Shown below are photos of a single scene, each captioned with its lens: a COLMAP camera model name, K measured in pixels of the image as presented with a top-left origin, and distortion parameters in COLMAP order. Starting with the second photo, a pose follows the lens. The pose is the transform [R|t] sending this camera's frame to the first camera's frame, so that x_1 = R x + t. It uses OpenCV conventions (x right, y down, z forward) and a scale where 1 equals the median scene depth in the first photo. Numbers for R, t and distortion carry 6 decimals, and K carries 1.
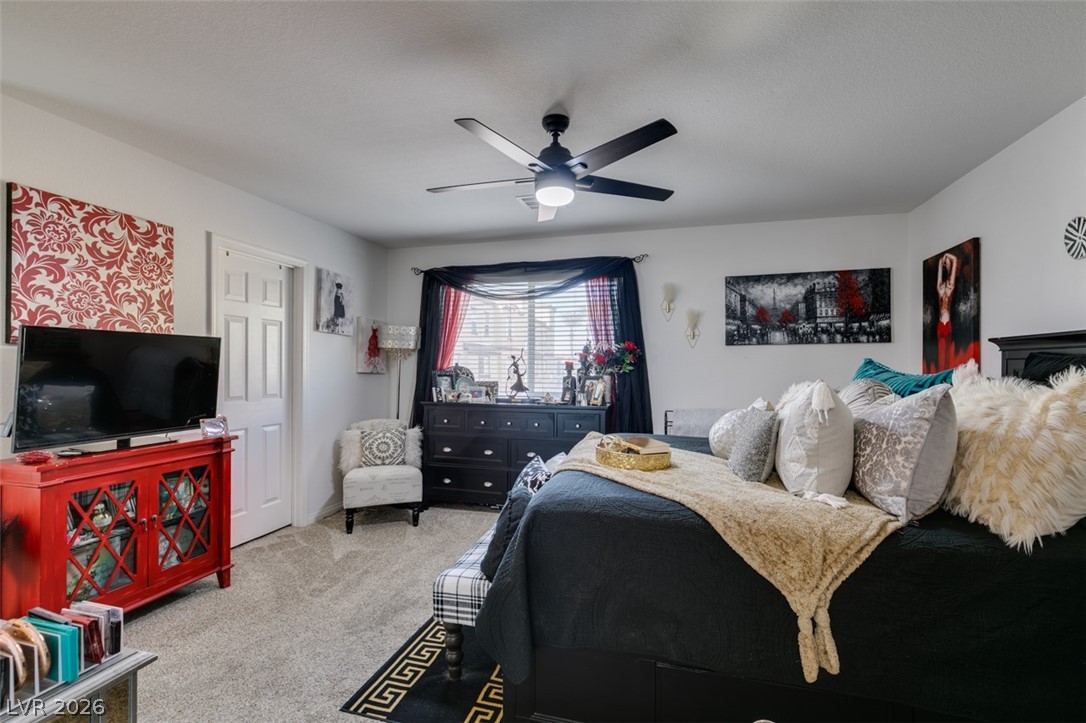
lens RADIAL K [[483.1, 0, 544.5], [0, 483.1, 362.8], [0, 0, 1]] dist [0.004036, -0.001159]
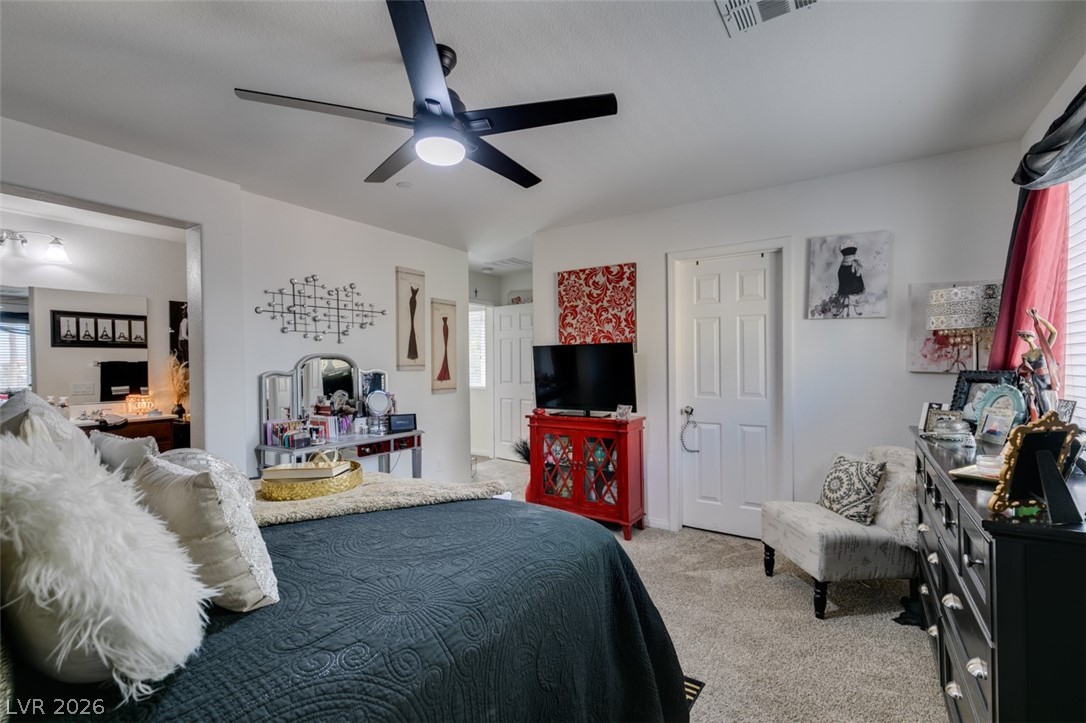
lens RADIAL K [[483.1, 0, 537.9], [0, 483.1, 364.5], [0, 0, 1]] dist [0.004036, -0.001159]
pose [[-0.308814, -0.001346, -0.951121, 0.649452], [0.017256, 0.999826, -0.007018, 0.011451], [0.950966, -0.018580, -0.308737, 1.246099]]
